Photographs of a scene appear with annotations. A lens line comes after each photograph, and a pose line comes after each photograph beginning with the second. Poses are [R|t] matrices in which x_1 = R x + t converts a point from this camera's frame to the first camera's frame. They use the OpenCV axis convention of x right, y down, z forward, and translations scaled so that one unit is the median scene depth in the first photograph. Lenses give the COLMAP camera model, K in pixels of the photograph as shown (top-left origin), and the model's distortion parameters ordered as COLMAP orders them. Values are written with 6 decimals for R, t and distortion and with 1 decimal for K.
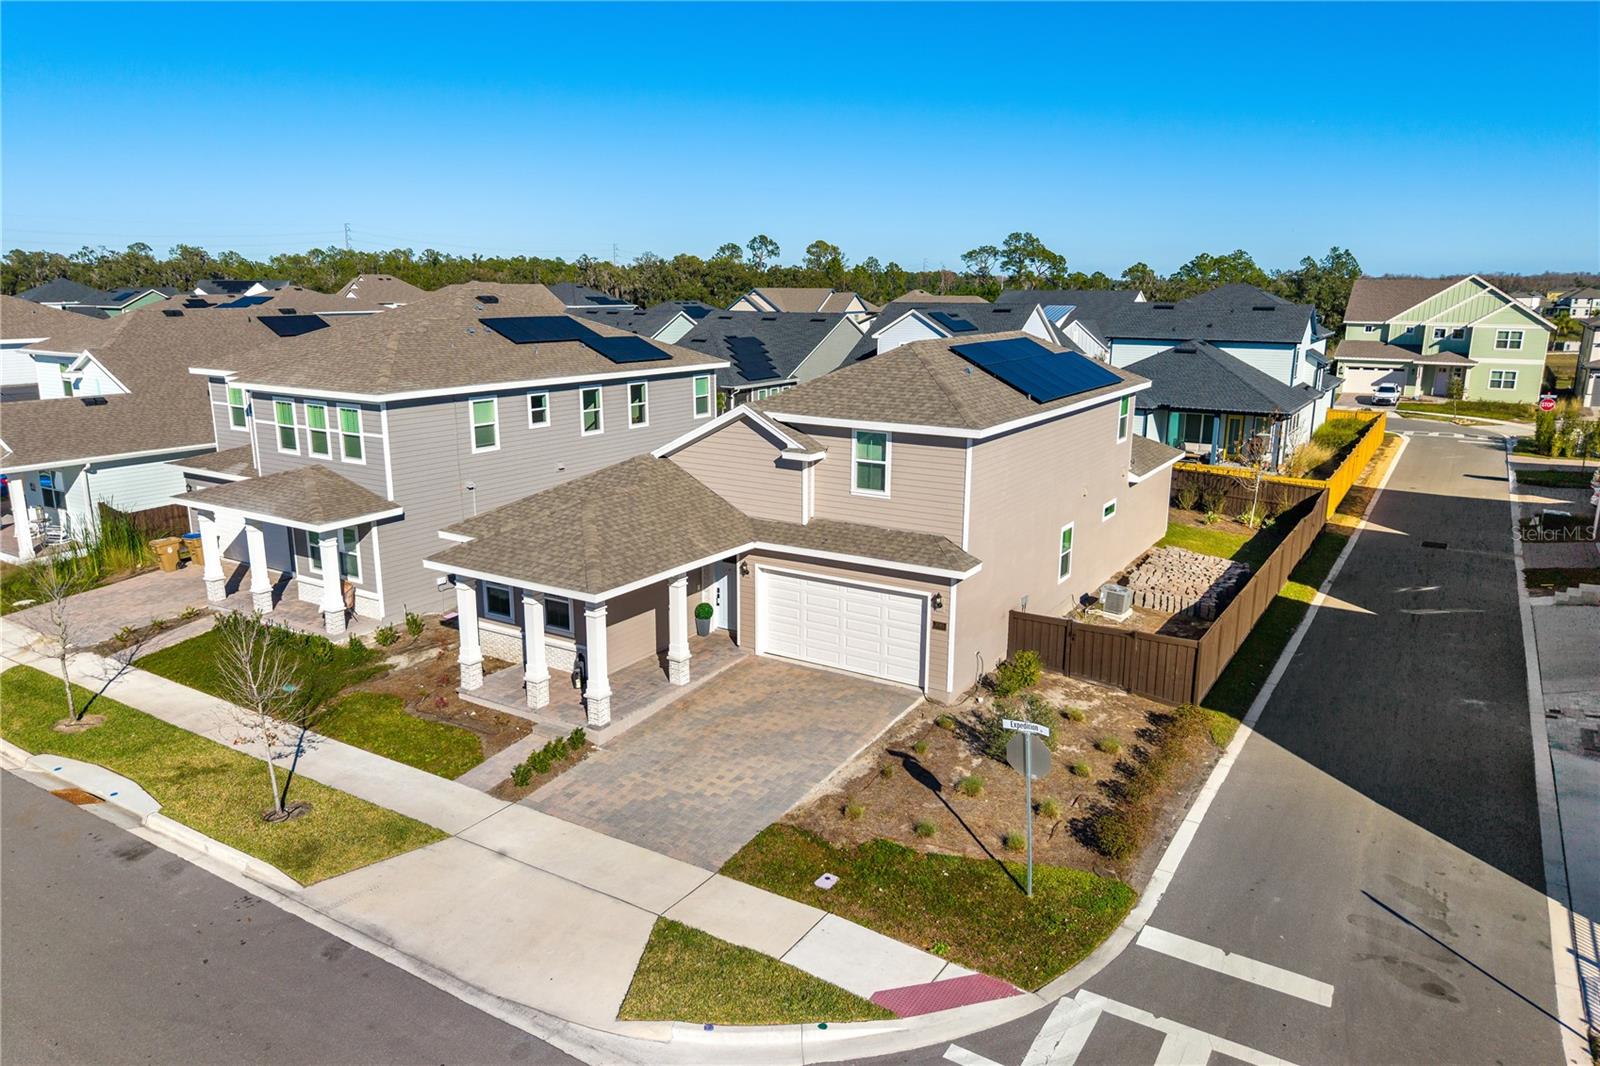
lens RADIAL K [[1081.8, 0, 800.0], [0, 1081.8, 533.0], [0, 0, 1]] dist [0.024825, -0.028582]
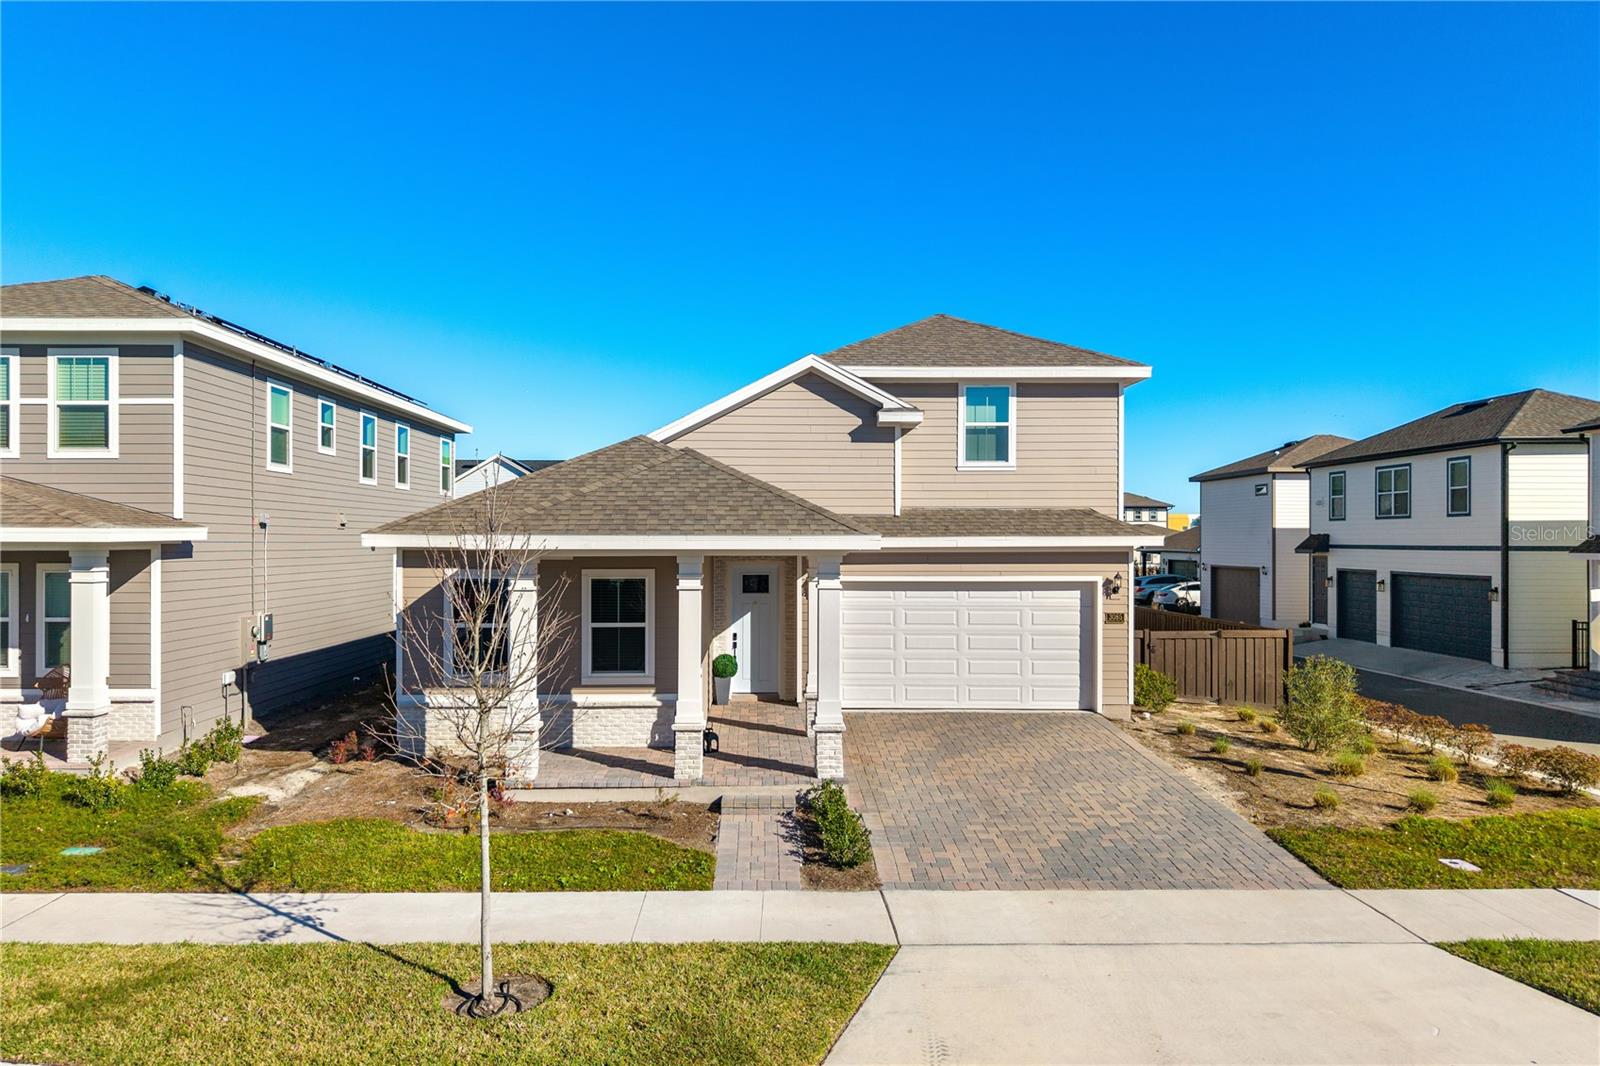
lens RADIAL K [[1096.5, 0, 771.0], [0, 1096.5, 533.1], [0, 0, 1]] dist [0.001152, 0.003983]
pose [[0.842256, -0.001319, 0.539077, -0.495626], [0.125241, 0.973114, -0.193296, 0.144204], [-0.524328, 0.230319, 0.819776, 0.450378]]
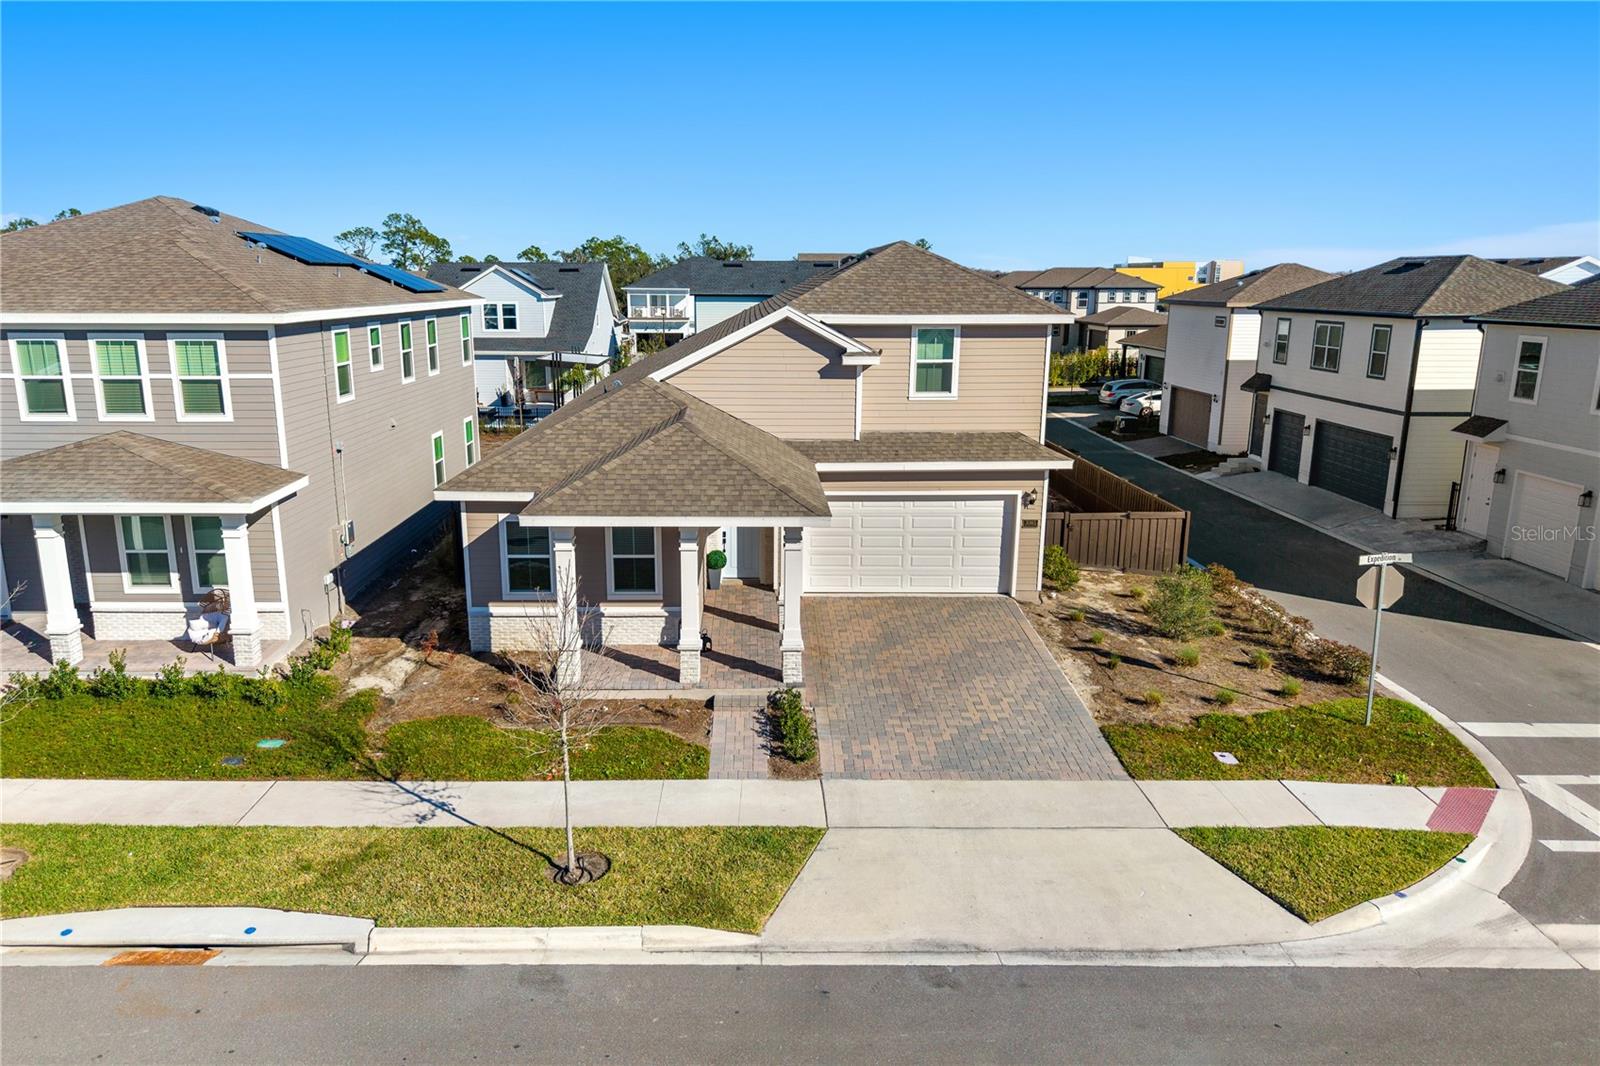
lens RADIAL K [[1103.6, 0, 755.3], [0, 1103.6, 534.0], [0, 0, 1]] dist [0.009207, -0.003154]
pose [[0.847275, -0.123897, 0.516502, -0.577318], [0.123632, 0.991708, 0.035082, 0.029062], [-0.516566, 0.034132, 0.855567, 0.270992]]
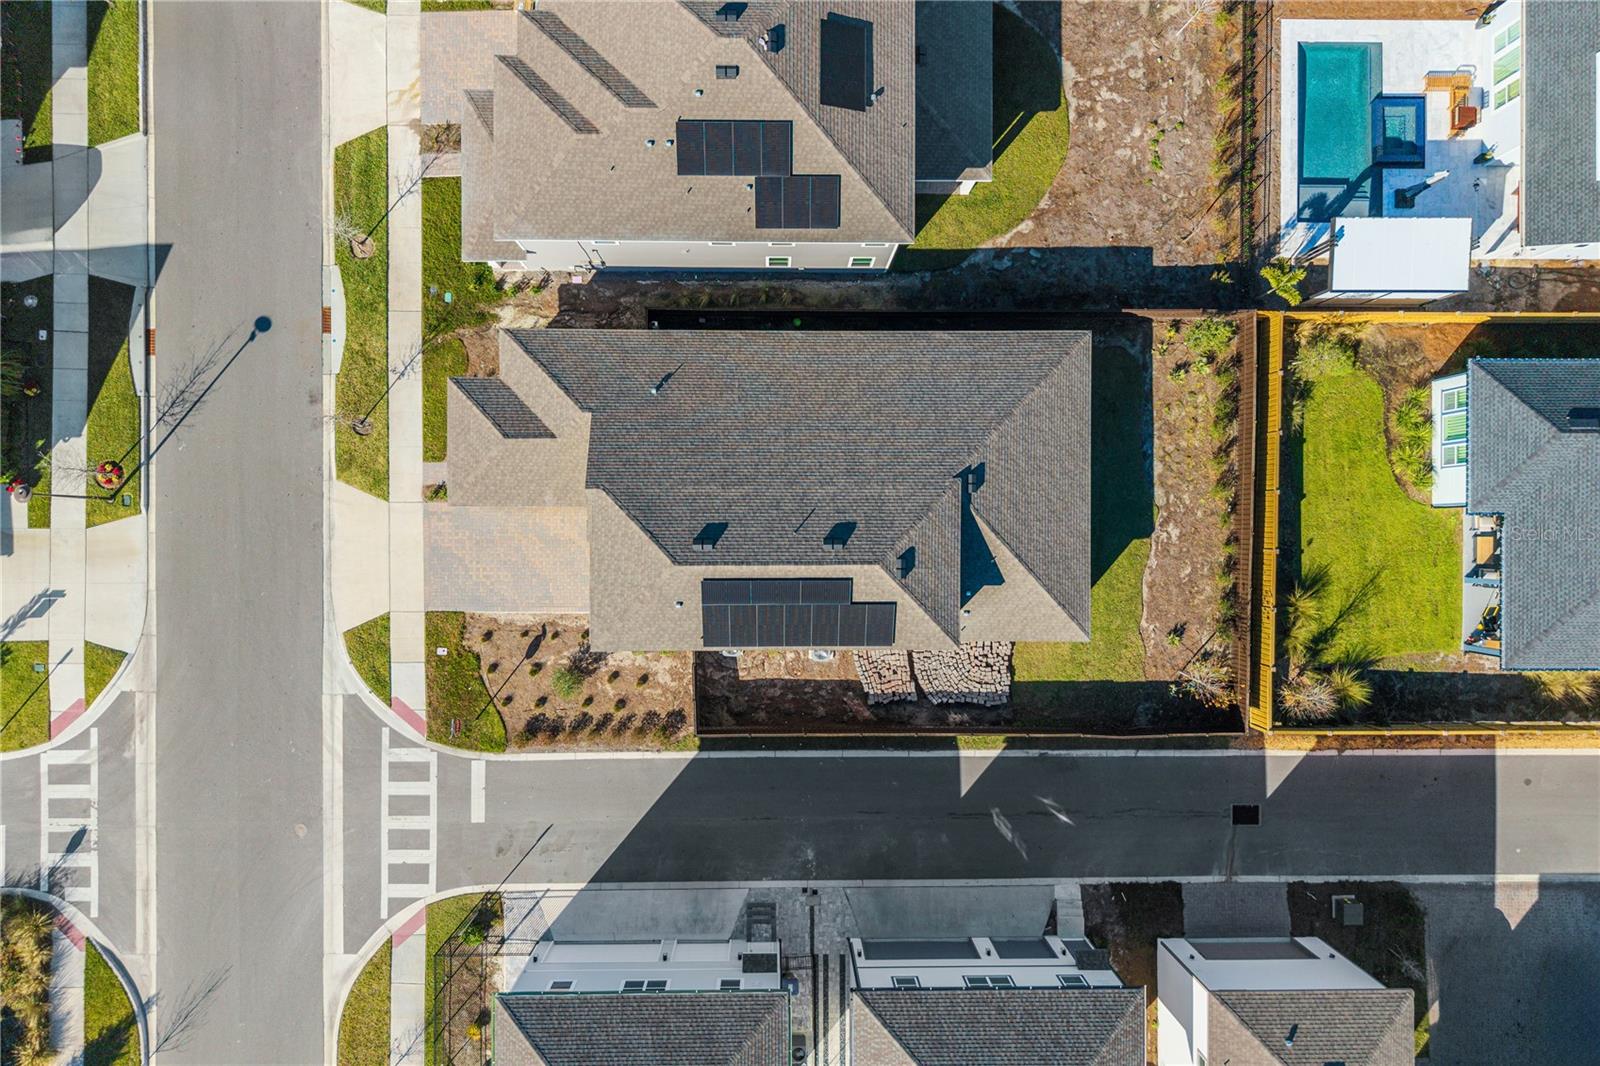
lens RADIAL K [[1081.8, 0, 800.0], [0, 1081.8, 533.0], [0, 0, 1]] dist [0.024825, -0.028582]
pose [[0.530104, 0.847817, 0.014042, 0.145610], [-0.202681, 0.110613, 0.972977, -1.739907], [0.823353, -0.518625, 0.230473, 0.902517]]
